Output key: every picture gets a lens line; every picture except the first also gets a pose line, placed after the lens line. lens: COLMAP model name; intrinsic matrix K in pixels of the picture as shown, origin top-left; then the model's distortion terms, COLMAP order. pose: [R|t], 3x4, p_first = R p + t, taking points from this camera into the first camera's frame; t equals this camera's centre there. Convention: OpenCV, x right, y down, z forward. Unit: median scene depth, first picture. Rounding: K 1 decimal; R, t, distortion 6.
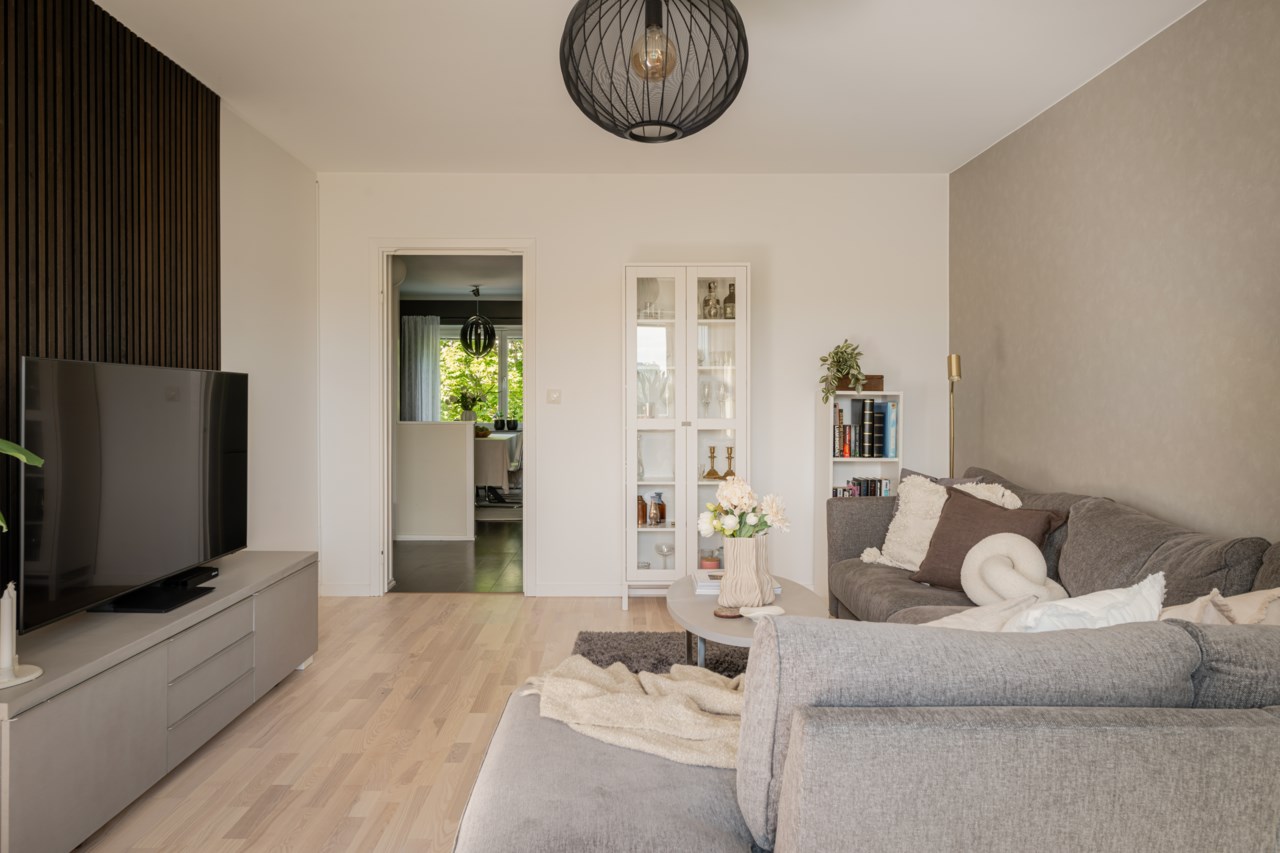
lens RADIAL K [[821.0, 0, 640.2], [0, 821.0, 402.6], [0, 0, 1]] dist [0.000578, -0.002596]
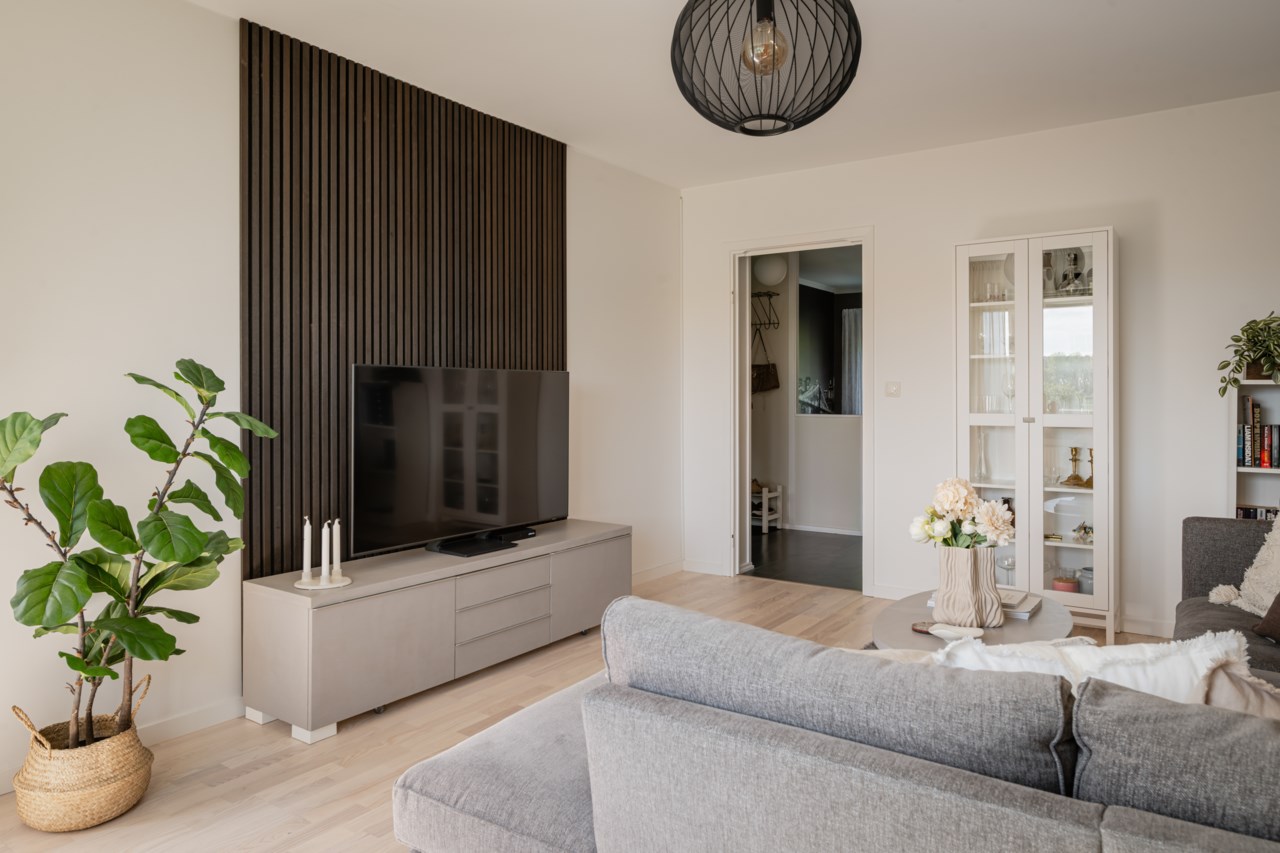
lens RADIAL K [[842.1, 0, 639.4], [0, 842.1, 391.4], [0, 0, 1]] dist [-0.001269, -0.001993]
pose [[0.817626, -0.003896, -0.575736, 0.364887], [0.000767, 0.999984, -0.005678, 0.000746], [0.575749, 0.004201, 0.817616, 0.056773]]
